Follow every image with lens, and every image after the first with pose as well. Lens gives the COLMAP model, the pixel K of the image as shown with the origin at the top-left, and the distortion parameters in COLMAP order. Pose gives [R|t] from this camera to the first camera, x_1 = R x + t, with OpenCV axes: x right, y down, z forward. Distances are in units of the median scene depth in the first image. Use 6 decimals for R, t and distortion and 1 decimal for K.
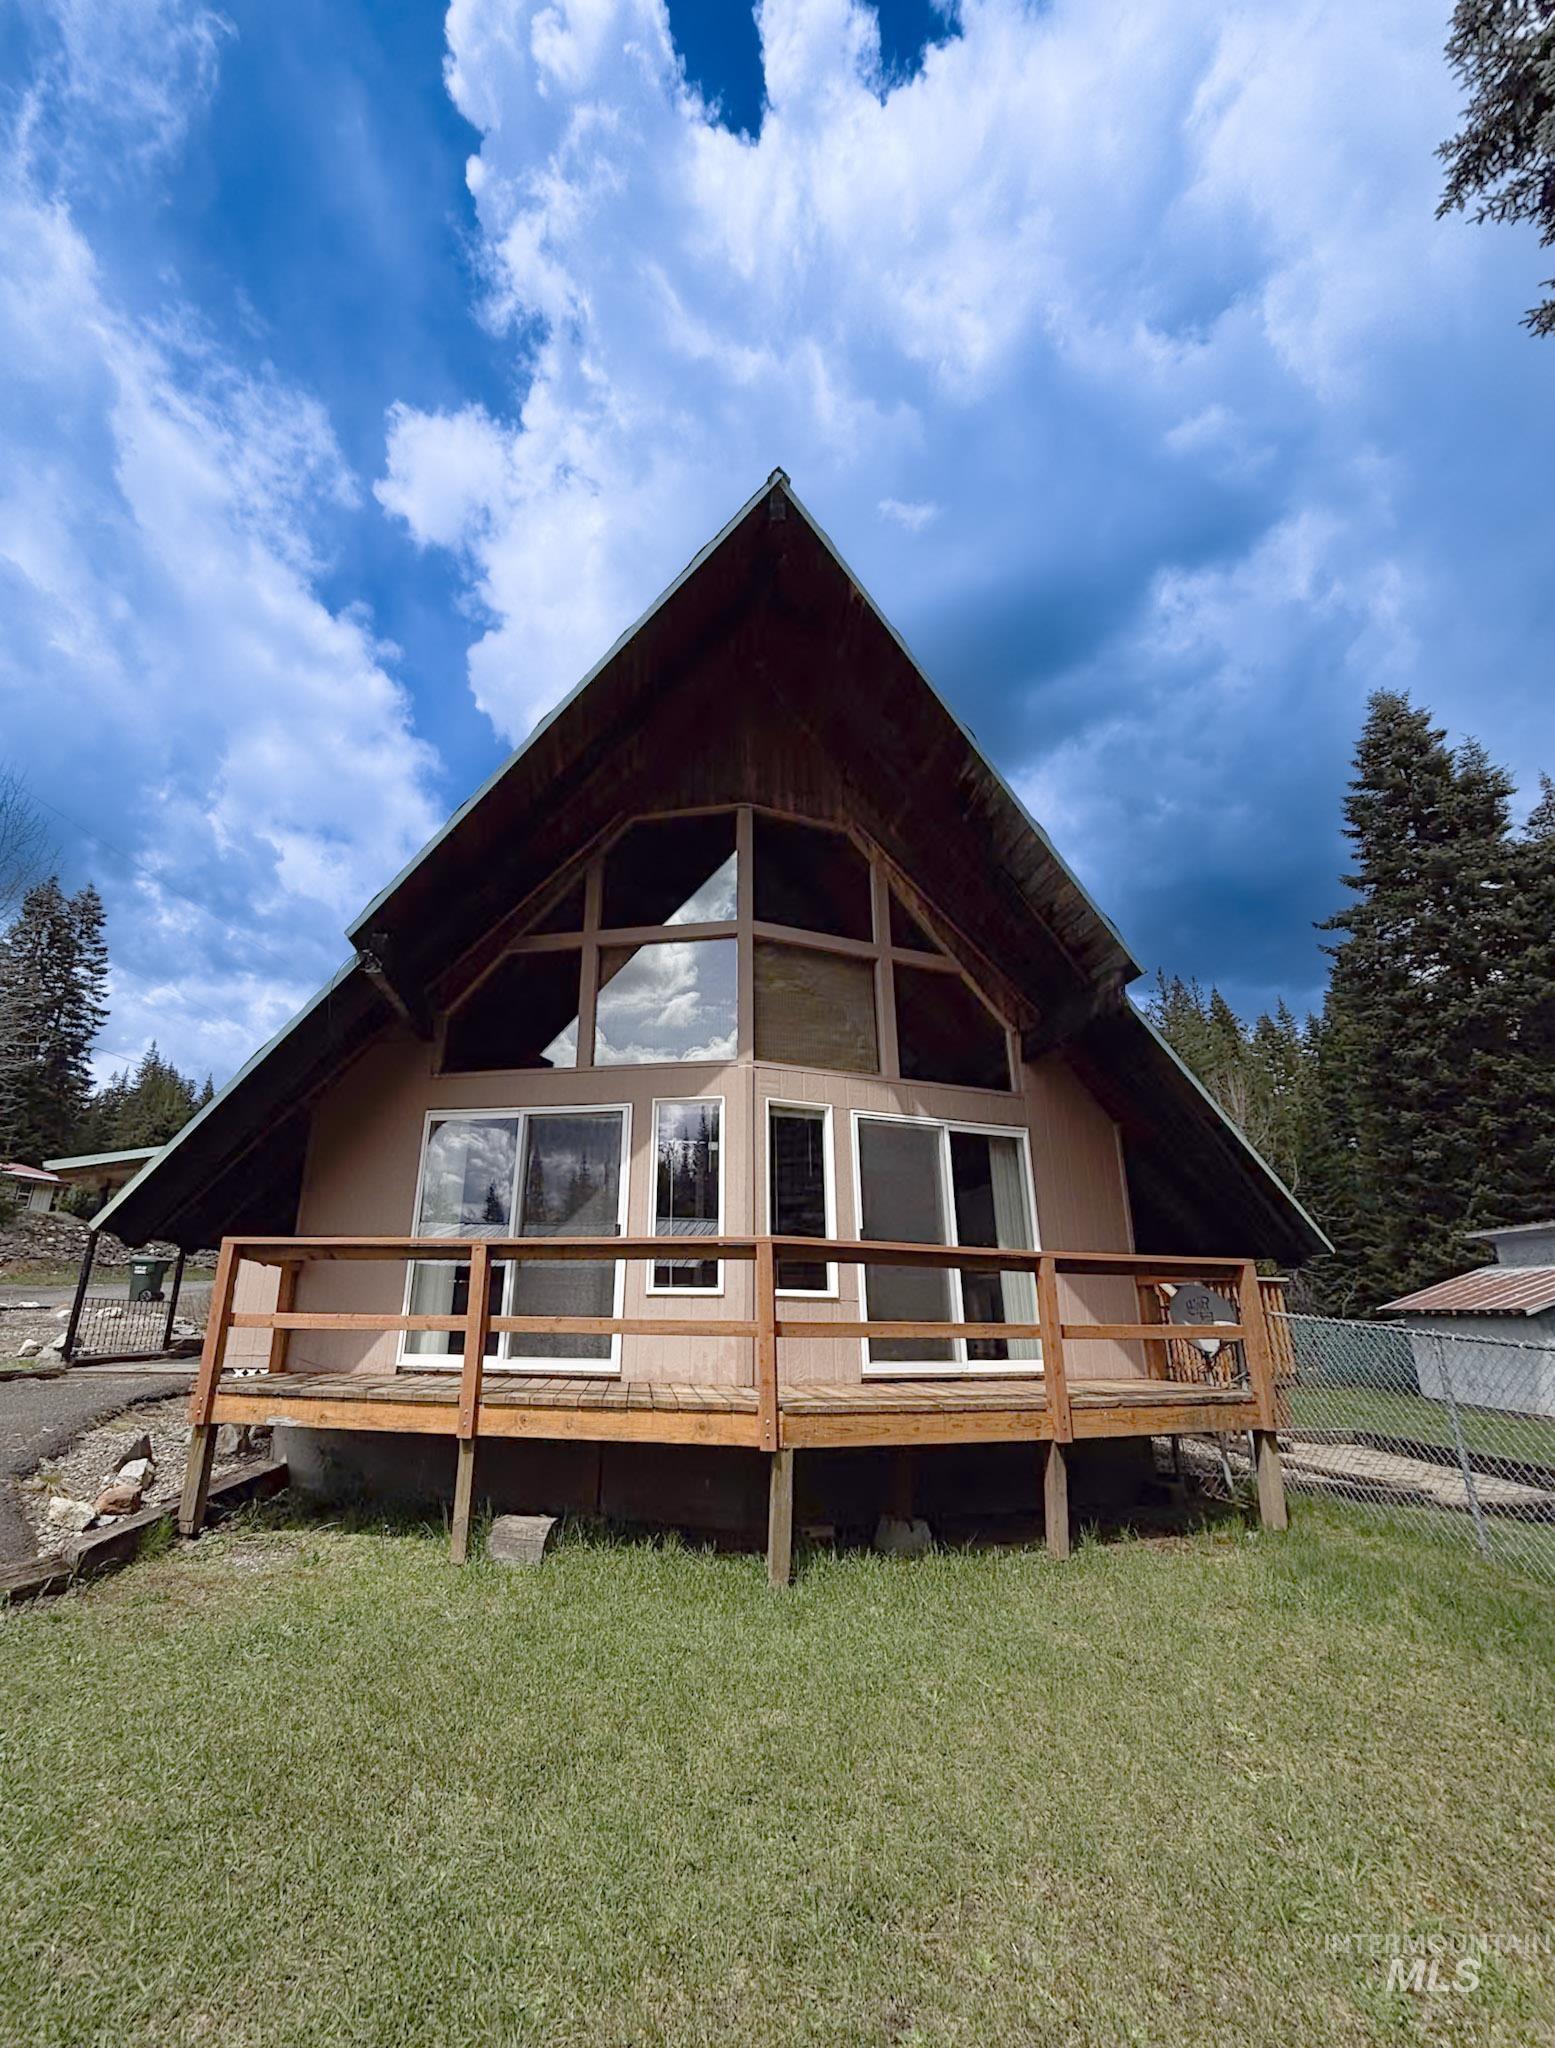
lens RADIAL K [[1051.9, 0, 773.1], [0, 1051.9, 990.2], [0, 0, 1]] dist [-0.000324, -0.000249]
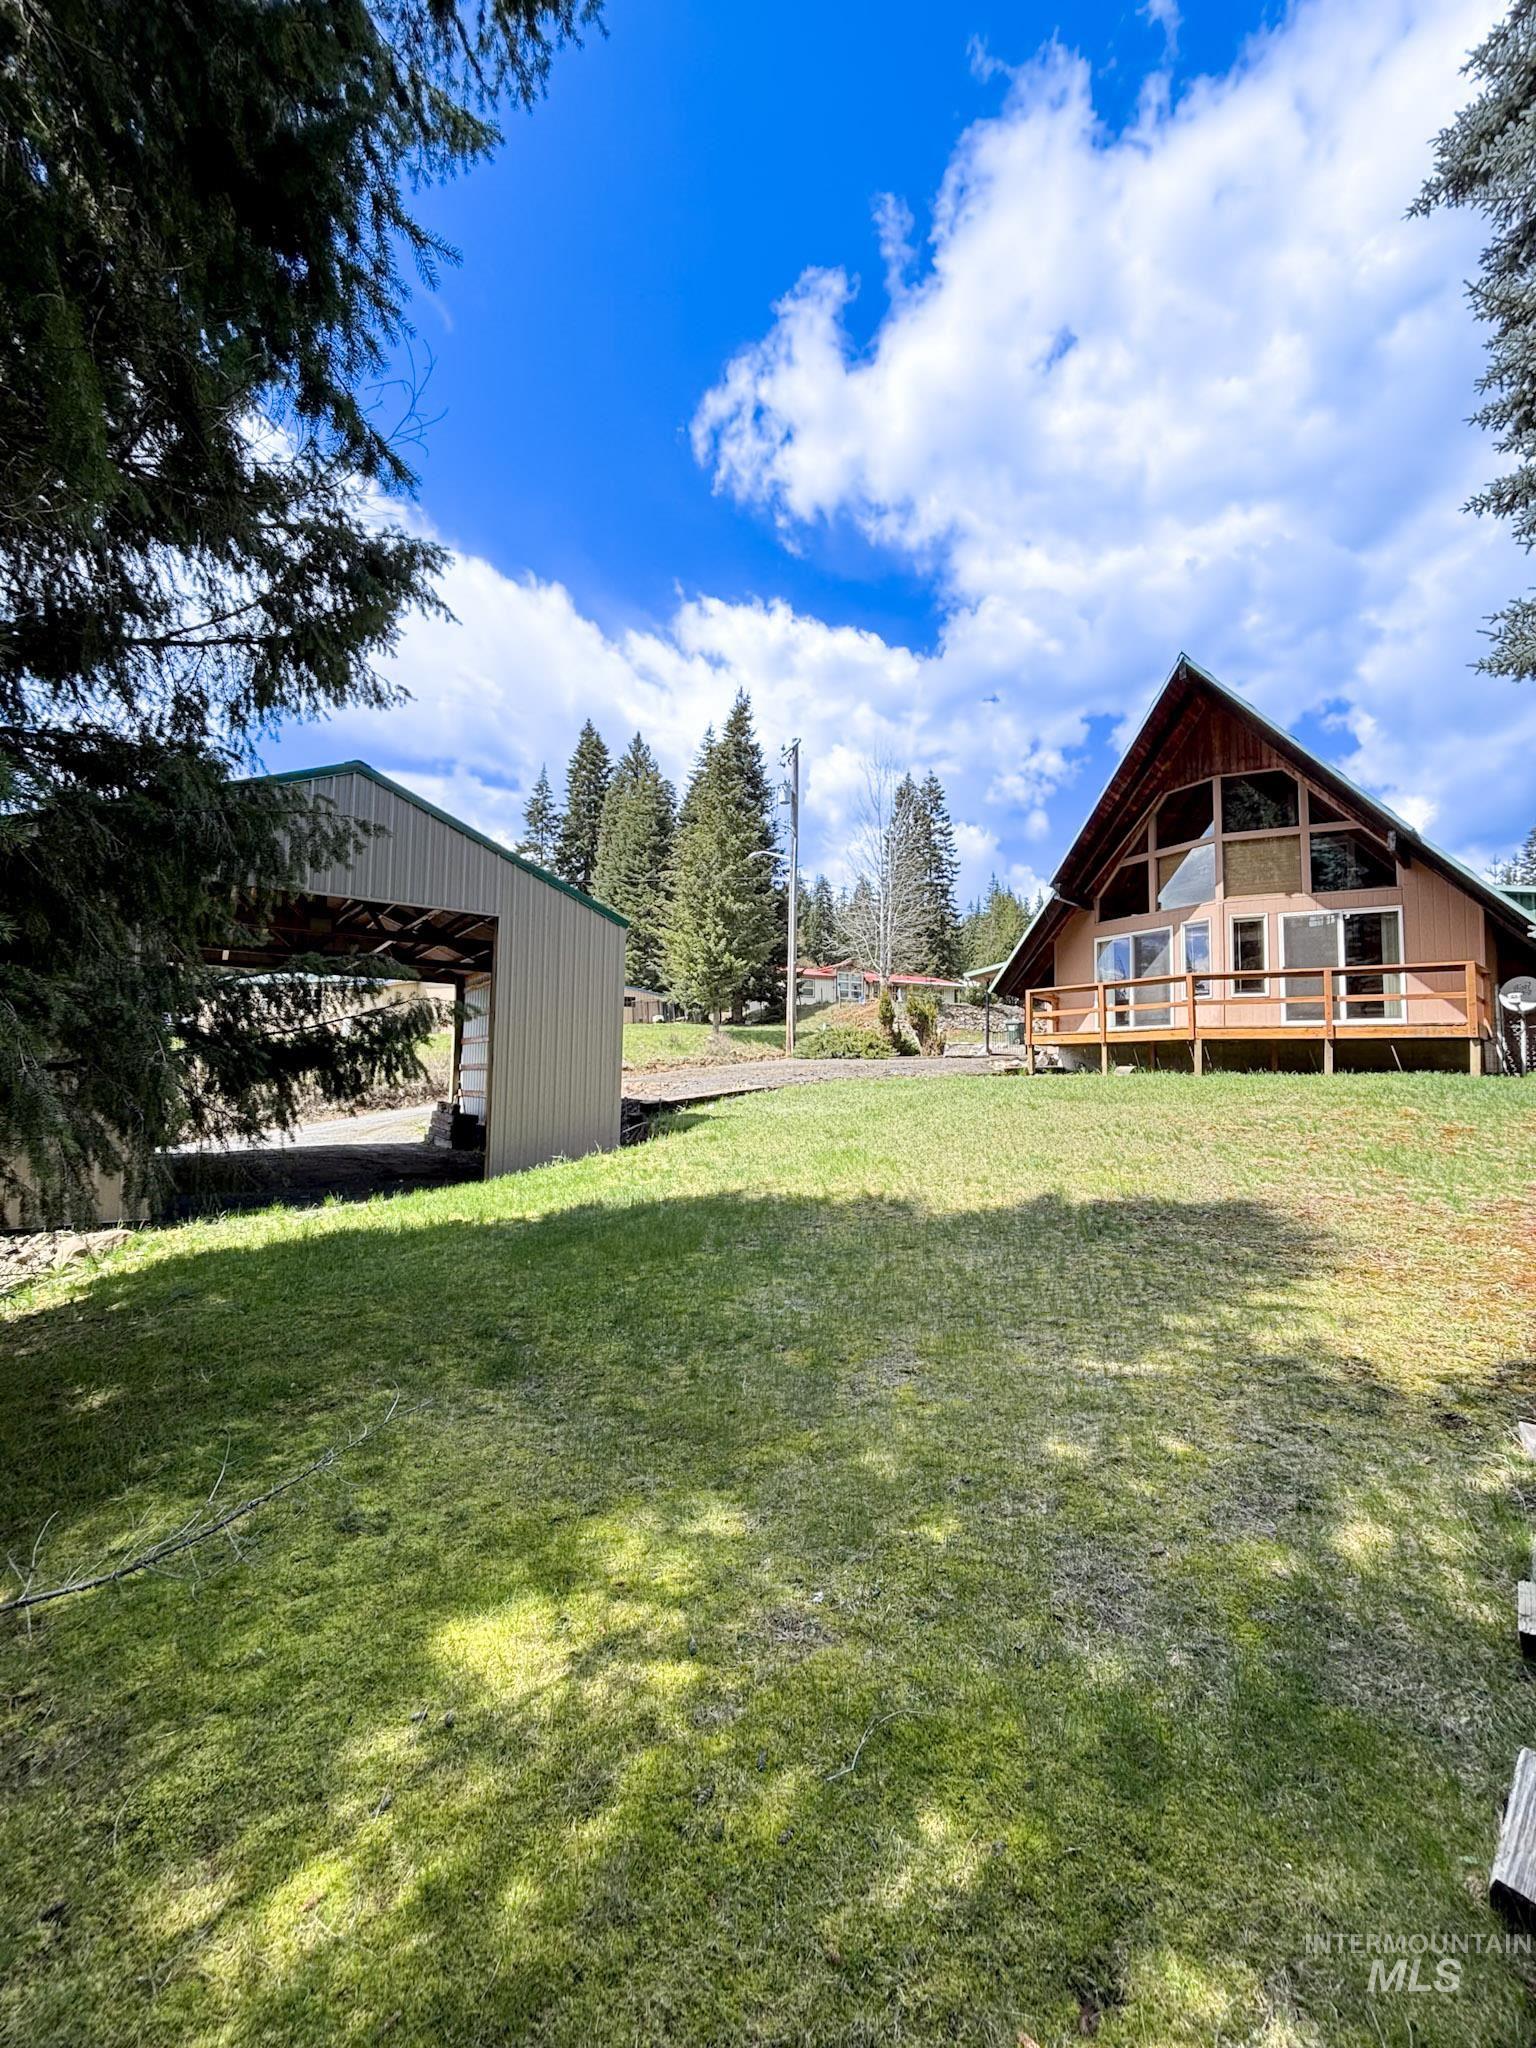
lens RADIAL K [[823.9, 0, 768.0], [0, 823.9, 1024.0], [0, 0, 1]] dist [-0.000181, -0.000080]
pose [[0.683308, -0.057203, -0.727886, 0.577187], [0.239029, 0.959515, 0.148984, -0.173941], [0.689895, -0.275788, 0.669317, -0.946979]]
